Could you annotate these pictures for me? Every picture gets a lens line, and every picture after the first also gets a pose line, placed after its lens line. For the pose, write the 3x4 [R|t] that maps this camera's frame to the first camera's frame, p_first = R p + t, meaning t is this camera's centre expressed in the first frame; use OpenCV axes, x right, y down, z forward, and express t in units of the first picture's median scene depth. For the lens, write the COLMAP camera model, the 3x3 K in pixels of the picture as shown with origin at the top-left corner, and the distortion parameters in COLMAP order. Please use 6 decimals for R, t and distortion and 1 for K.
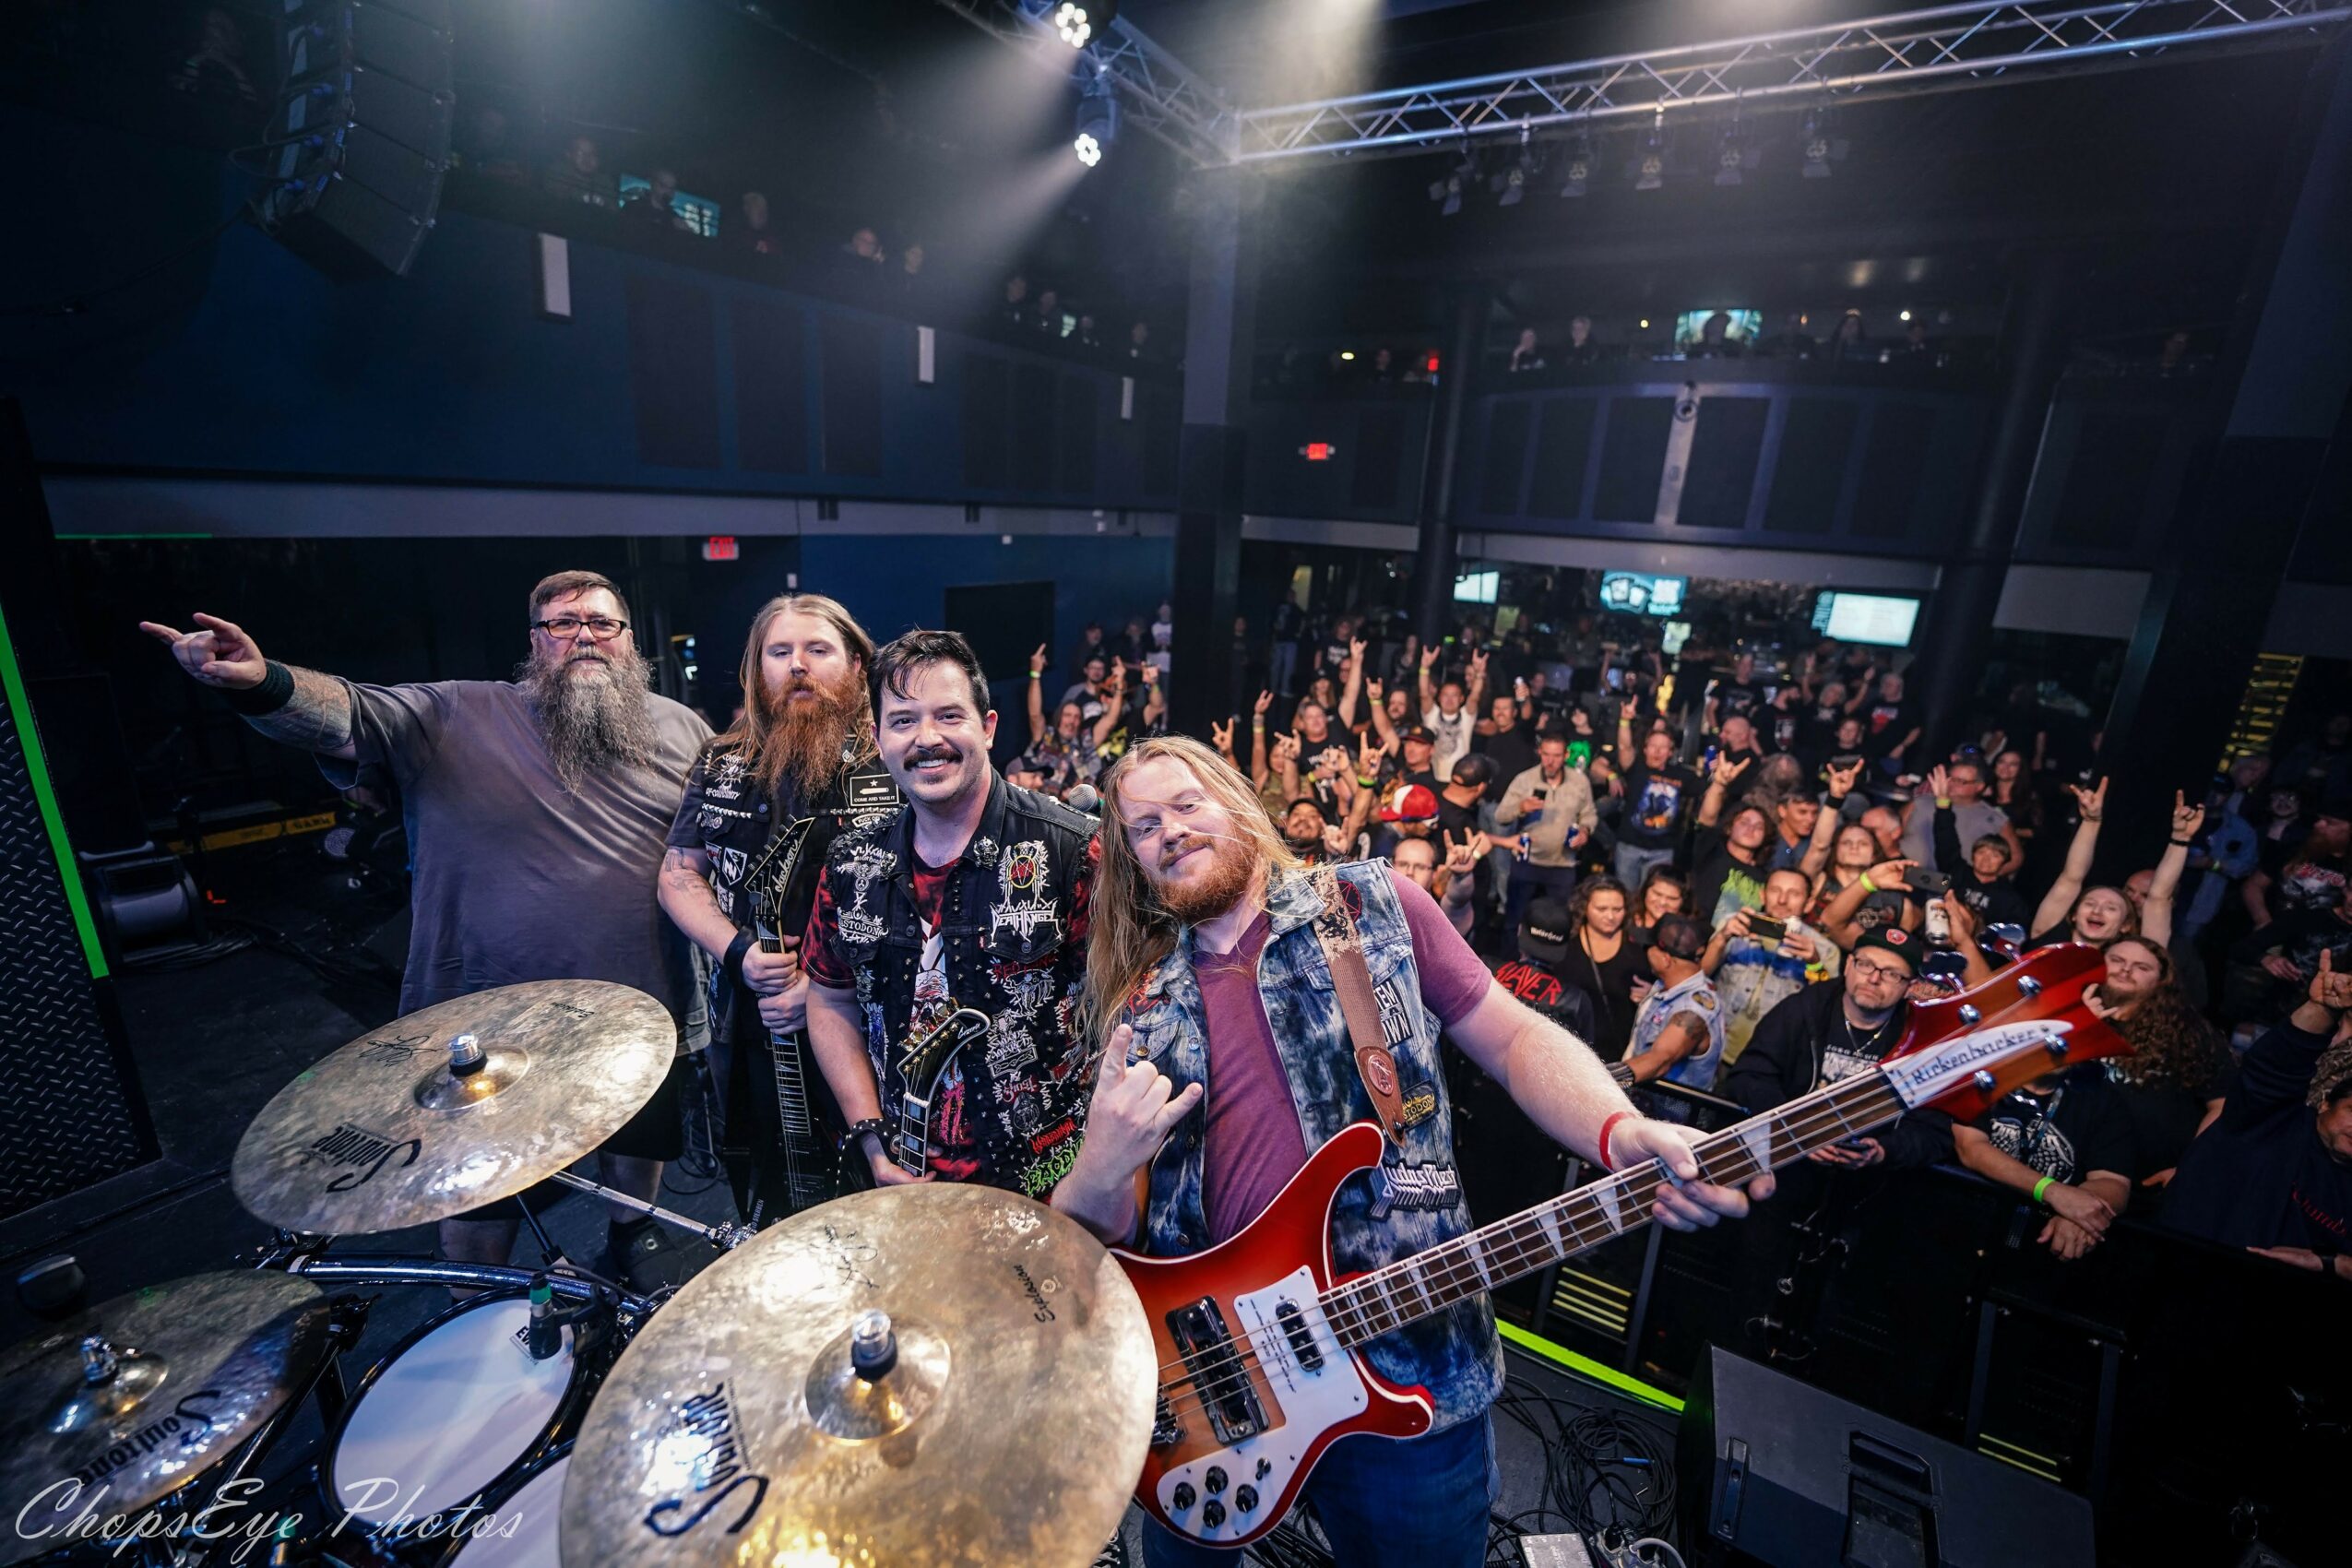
lens RADIAL K [[995.7, 0, 1176.0], [0, 995.7, 784.0], [0, 0, 1]] dist [-0.002697, -0.000060]
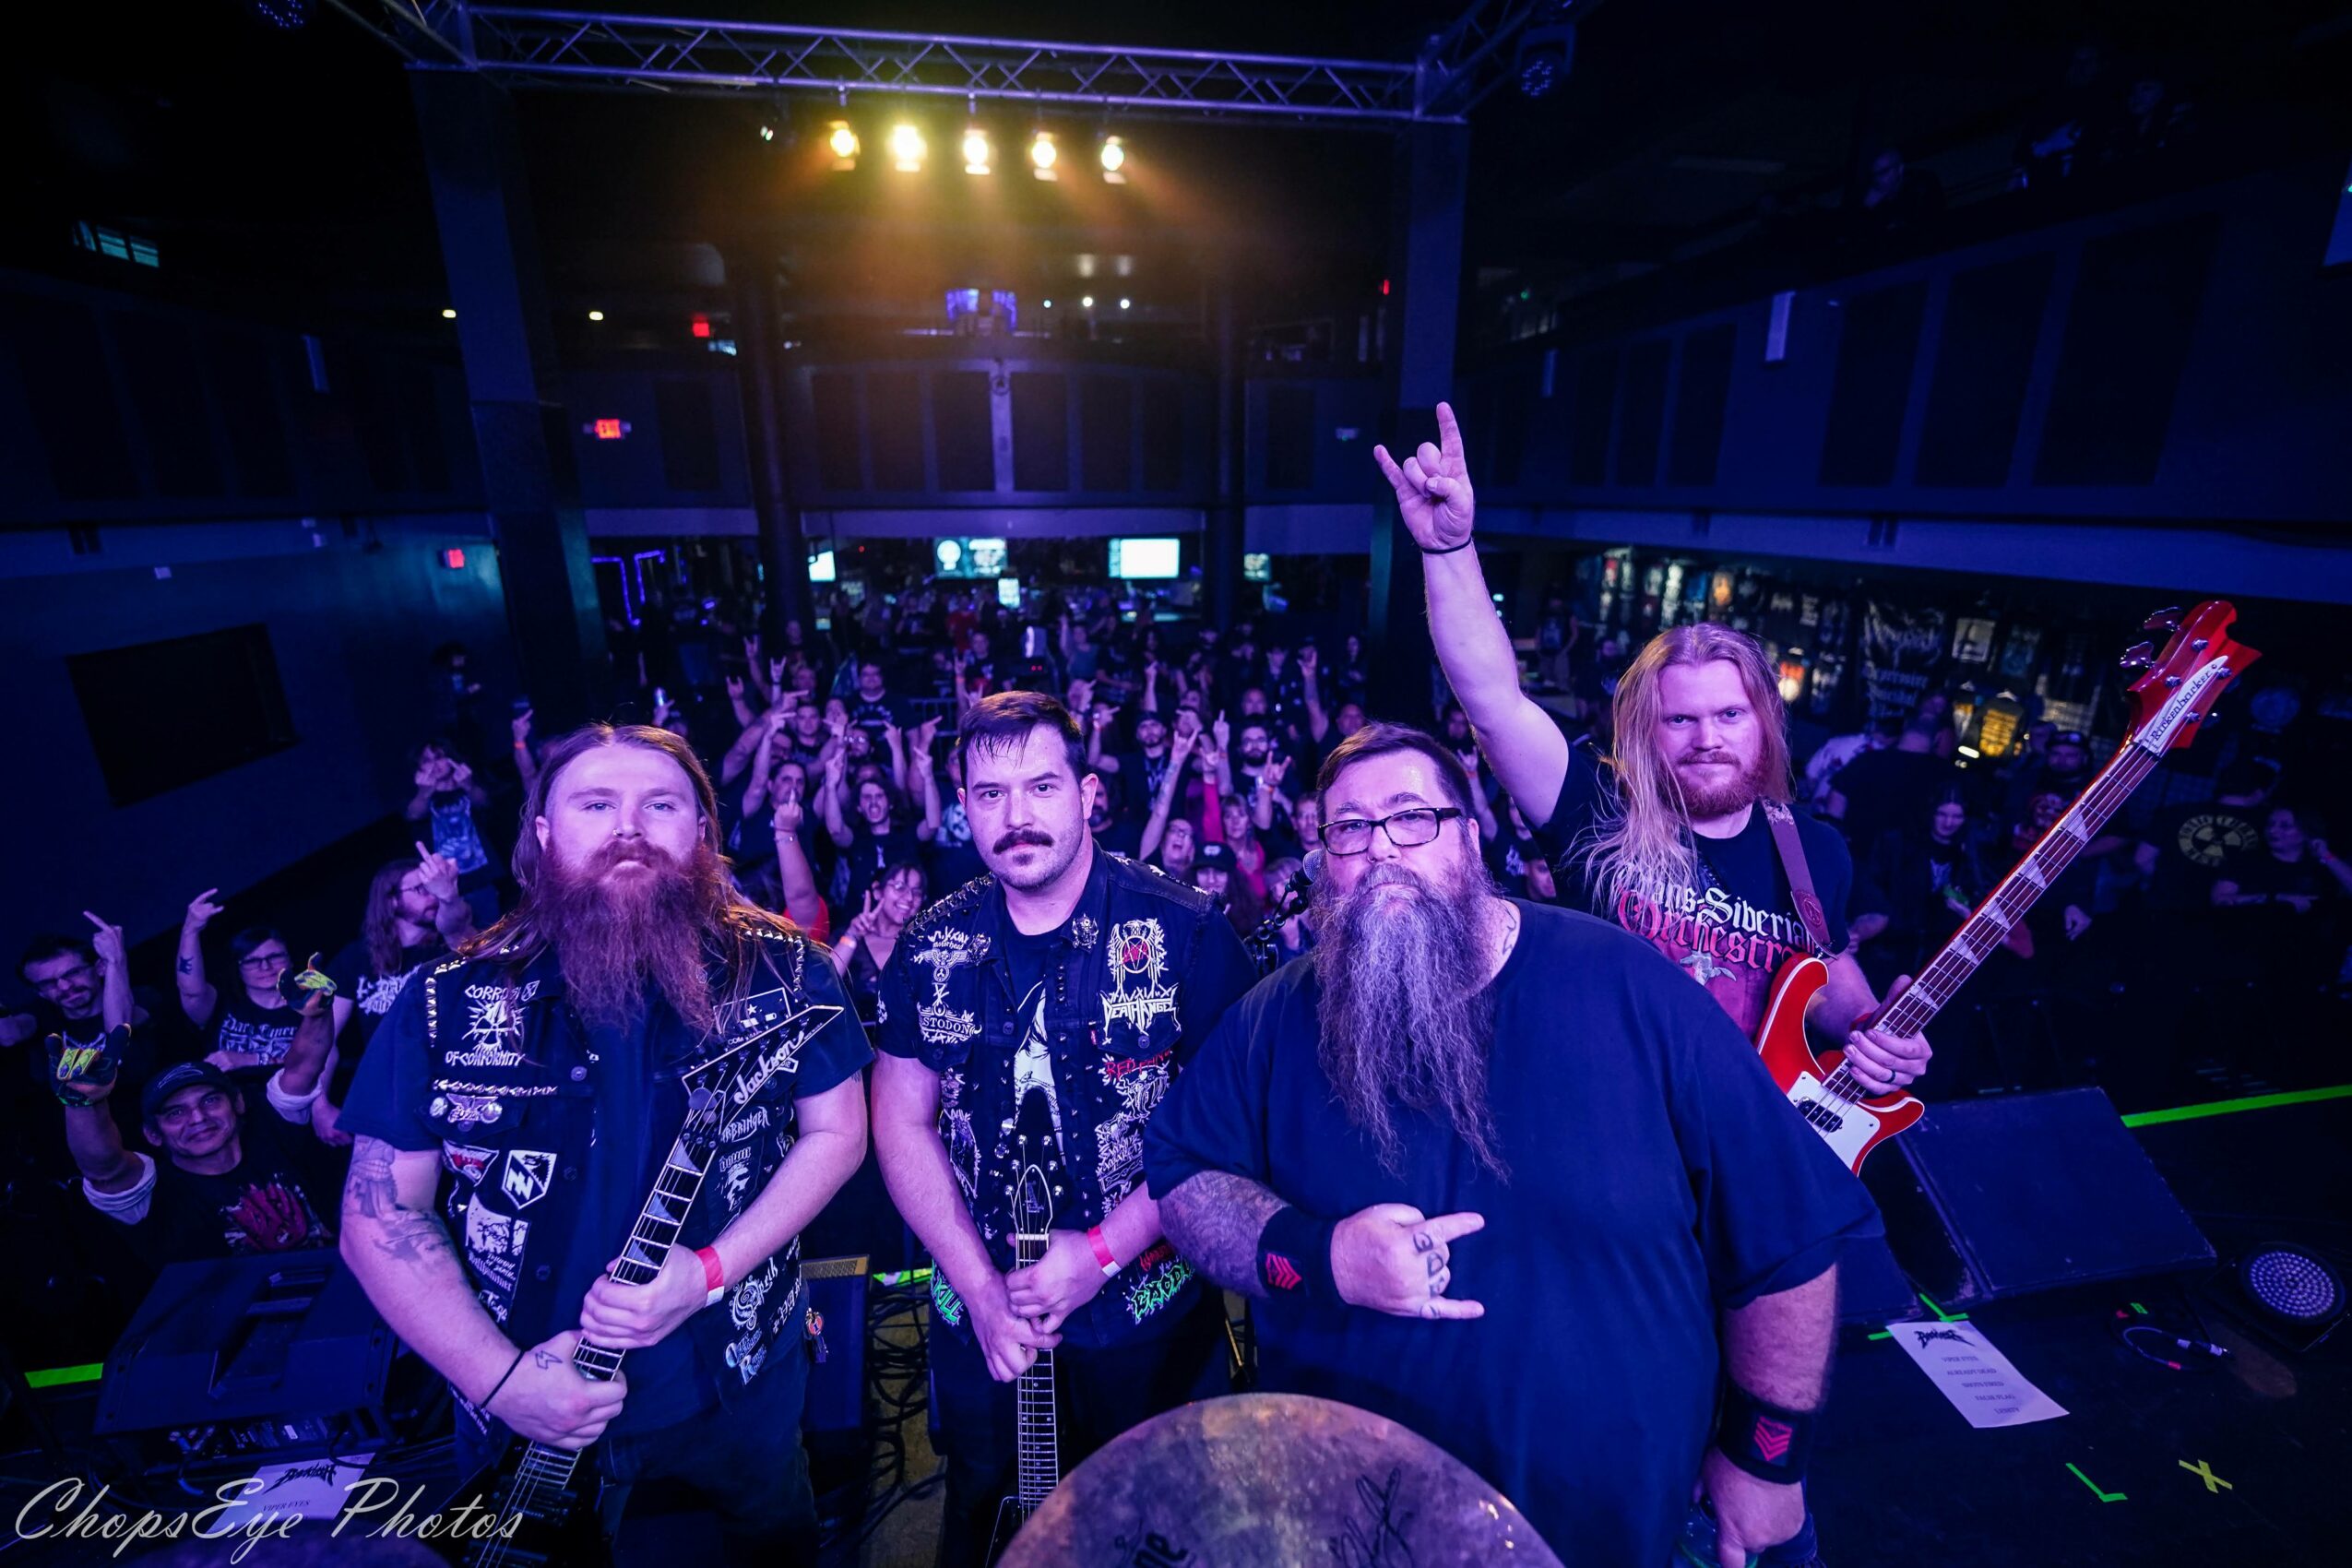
lens RADIAL K [[990.8, 0, 1176.0], [0, 990.8, 784.0], [0, 0, 1]] dist [0.003154, -0.016285]
pose [[0.748699, -0.239637, 0.618080, -0.115697], [0.222915, 0.969090, 0.105705, -0.023988], [-0.624306, 0.058638, 0.778976, 0.062152]]
